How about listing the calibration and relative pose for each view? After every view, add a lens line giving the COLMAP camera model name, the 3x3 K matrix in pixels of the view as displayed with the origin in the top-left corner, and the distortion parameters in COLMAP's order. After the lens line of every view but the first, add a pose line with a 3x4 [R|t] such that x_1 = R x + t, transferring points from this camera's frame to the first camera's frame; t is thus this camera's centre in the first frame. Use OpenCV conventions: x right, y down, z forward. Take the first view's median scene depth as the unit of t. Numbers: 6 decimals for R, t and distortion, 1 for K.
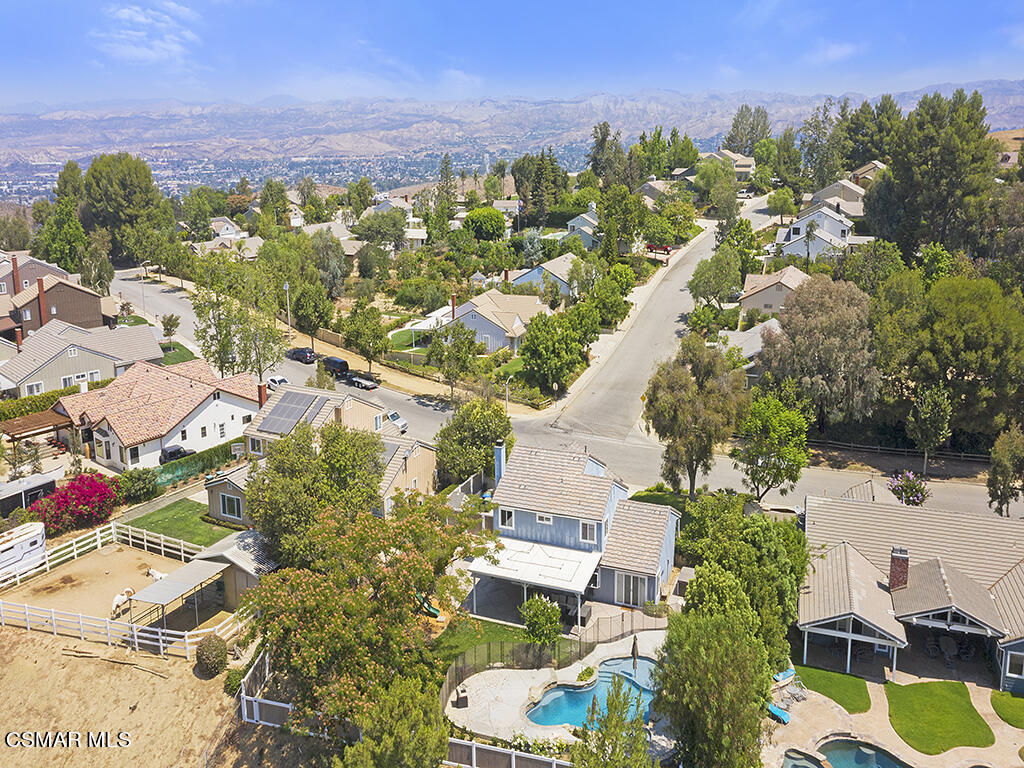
lens RADIAL K [[978.1, 0, 550.1], [0, 978.1, 386.5], [0, 0, 1]] dist [0.007356, 0.003430]
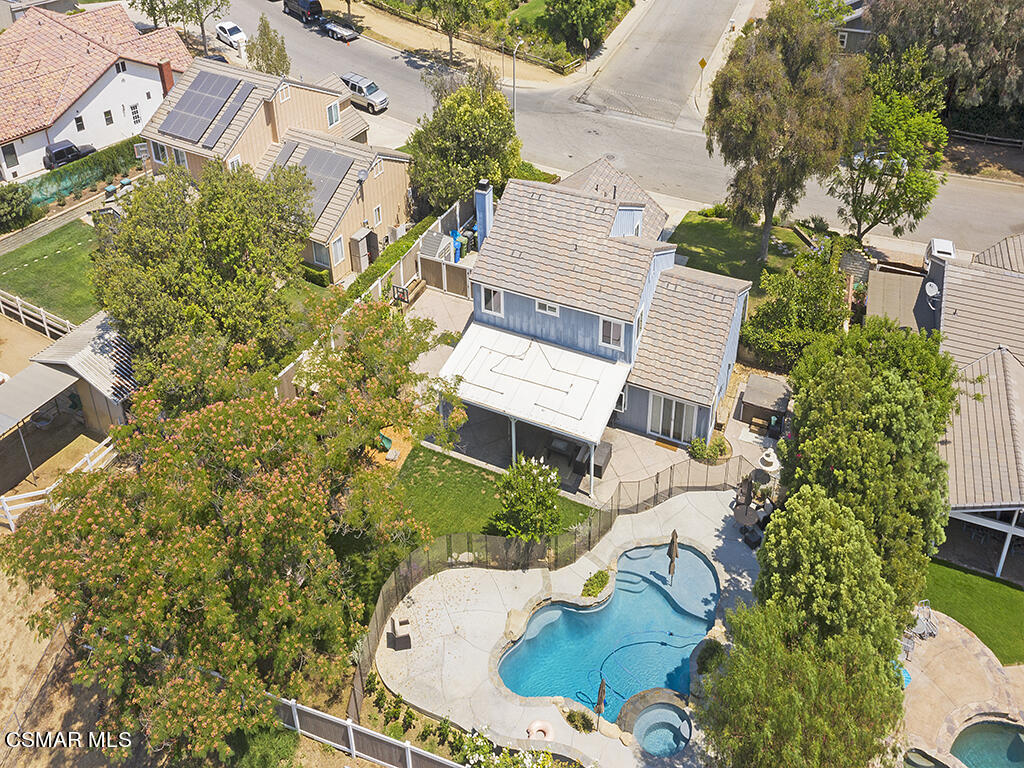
lens RADIAL K [[987.5, 0, 525.4], [0, 987.5, 328.3], [0, 0, 1]] dist [0.016683, 0.008182]
pose [[0.997648, 0.028930, -0.062140, 0.020174], [-0.007062, 0.945124, 0.326637, -0.067032], [0.068179, -0.325430, 0.943105, 0.334914]]
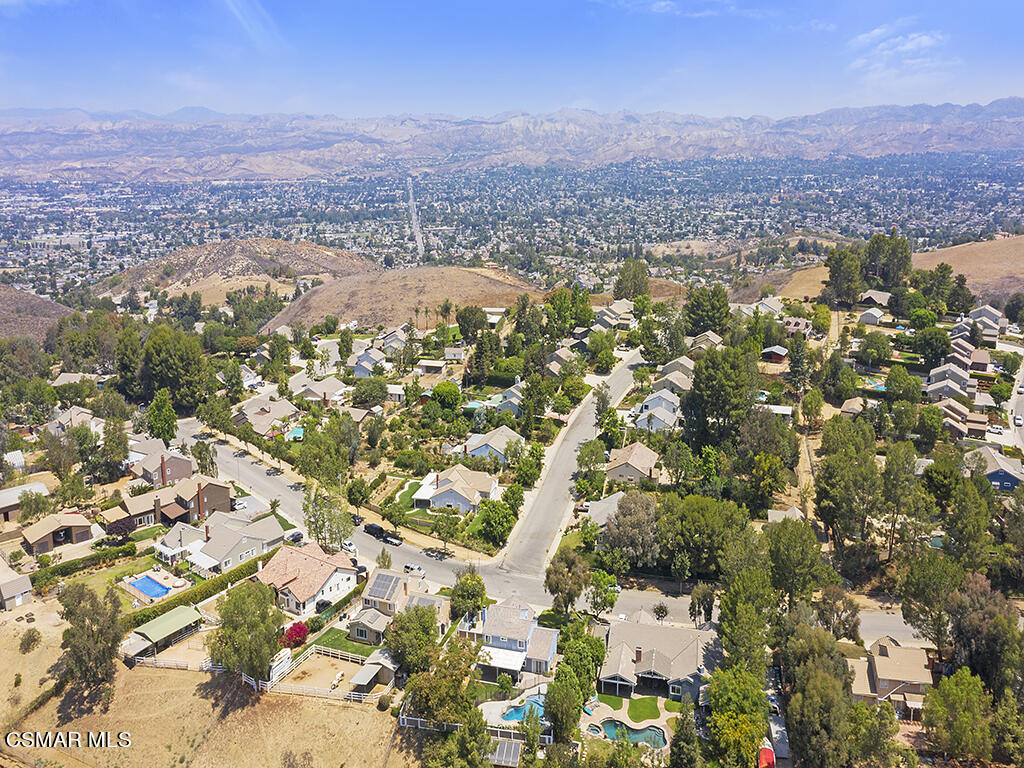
lens RADIAL K [[930.6, 0, 602.8], [0, 930.6, 383.2], [0, 0, 1]] dist [-0.000579, 0.006720]
pose [[0.990633, -0.009875, 0.136195, -0.067985], [0.013496, 0.999579, -0.025691, -0.426347], [-0.135884, 0.027288, 0.990349, -1.323548]]
